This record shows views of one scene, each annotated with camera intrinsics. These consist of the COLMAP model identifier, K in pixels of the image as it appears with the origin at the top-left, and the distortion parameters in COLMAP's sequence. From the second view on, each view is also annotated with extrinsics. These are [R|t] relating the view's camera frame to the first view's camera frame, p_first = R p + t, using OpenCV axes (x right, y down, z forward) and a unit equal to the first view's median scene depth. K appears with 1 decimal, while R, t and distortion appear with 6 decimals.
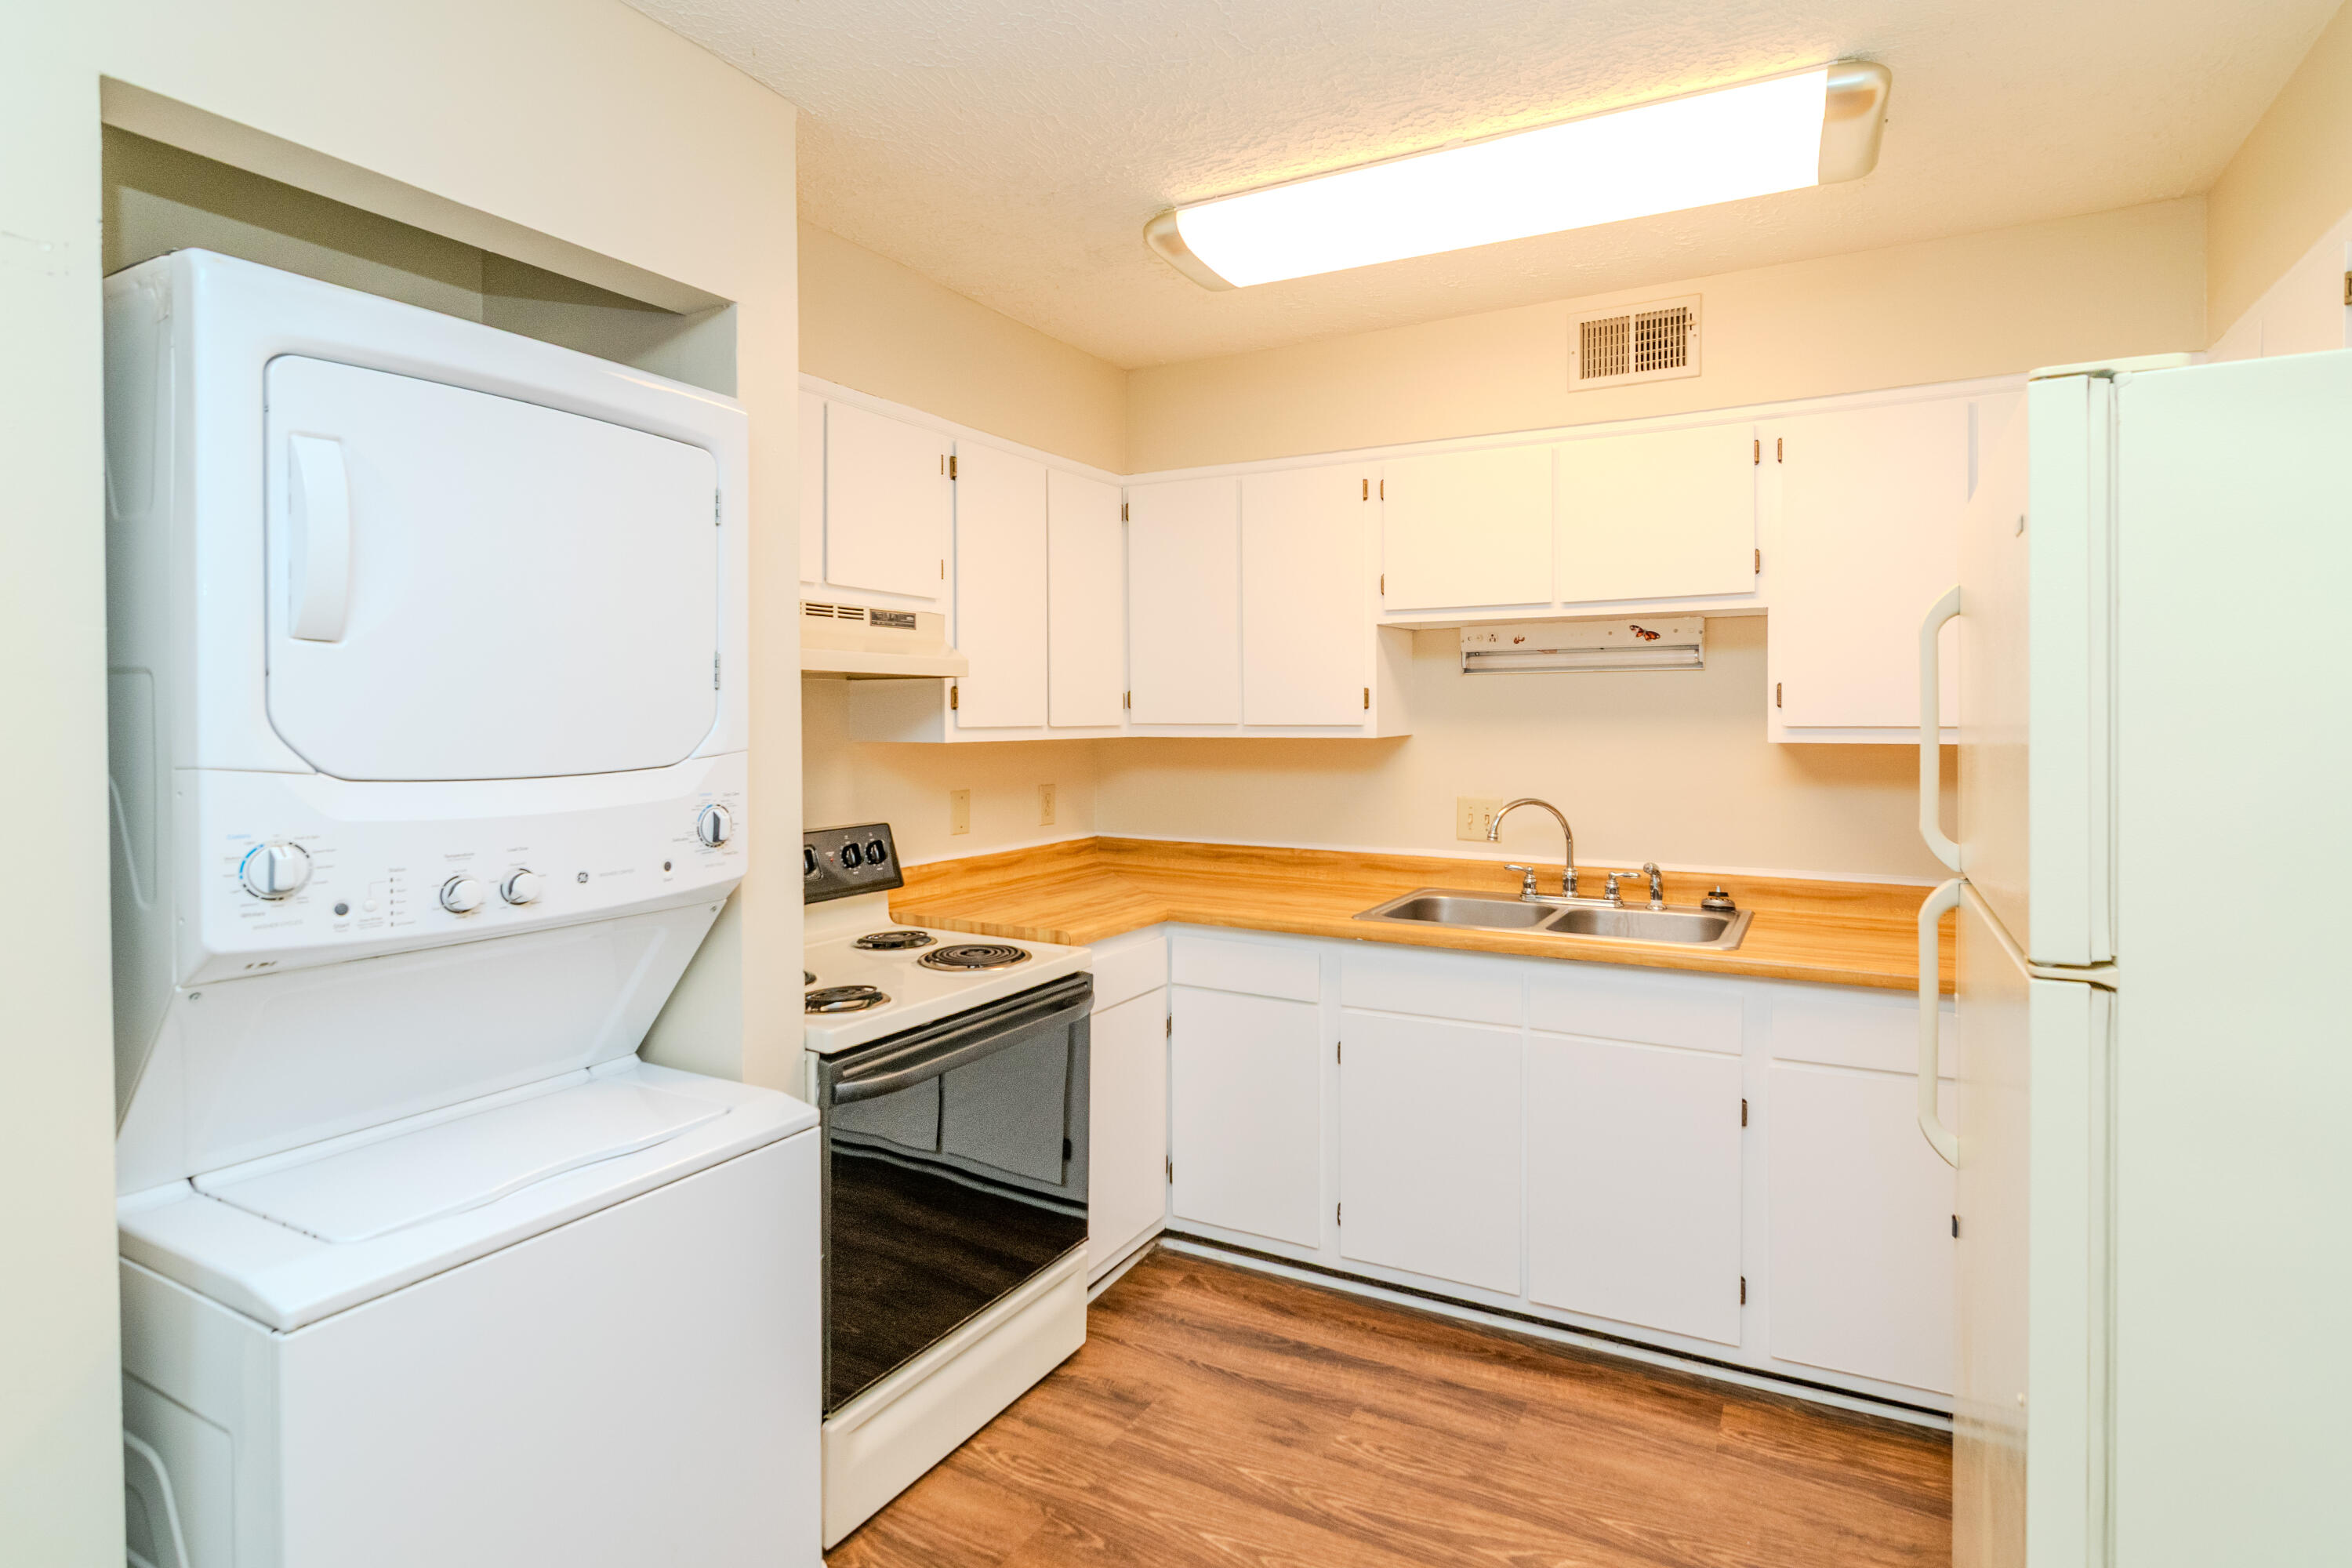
lens RADIAL K [[1101.6, 0, 1174.0], [0, 1101.6, 723.6], [0, 0, 1]] dist [-0.001366, 0.000382]
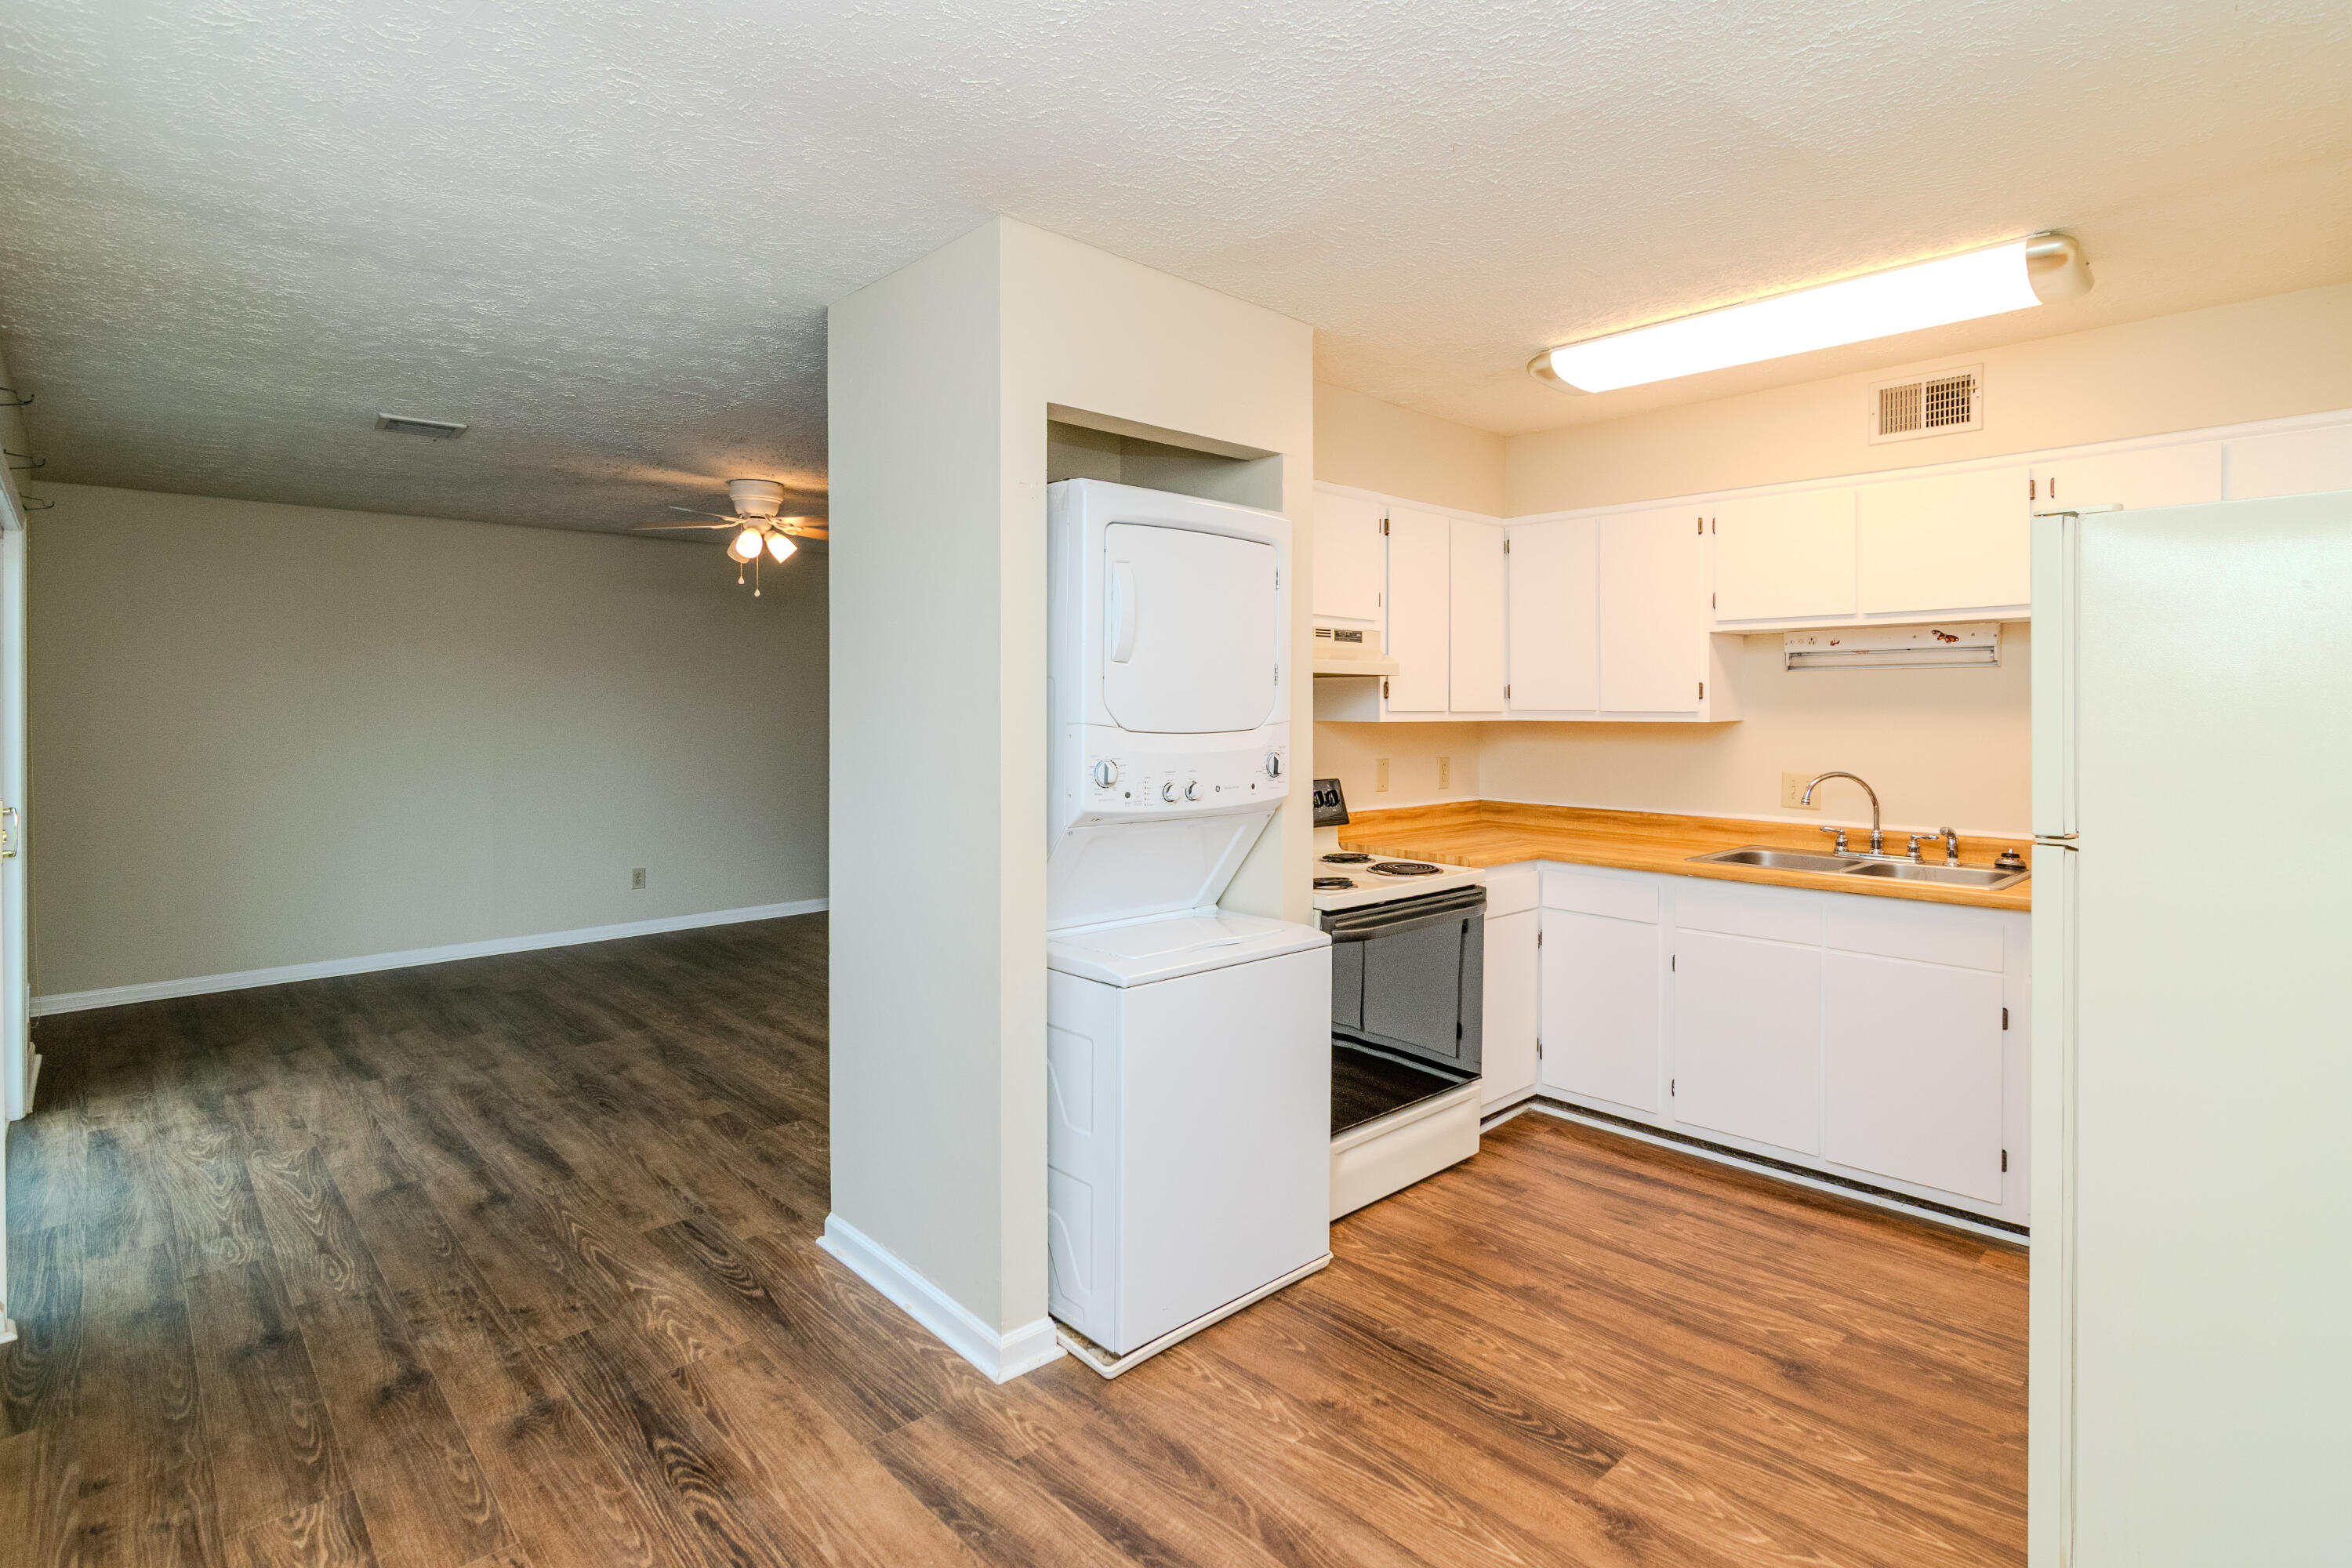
lens RADIAL K [[1169.5, 0, 1287.7], [0, 1169.5, 712.0], [0, 0, 1]] dist [-0.011420, -0.000488]
pose [[0.978297, 0.004538, -0.207159, -0.013063], [-0.005505, 0.999976, -0.004092, 0.011433], [0.207136, 0.005143, 0.978299, -0.488970]]
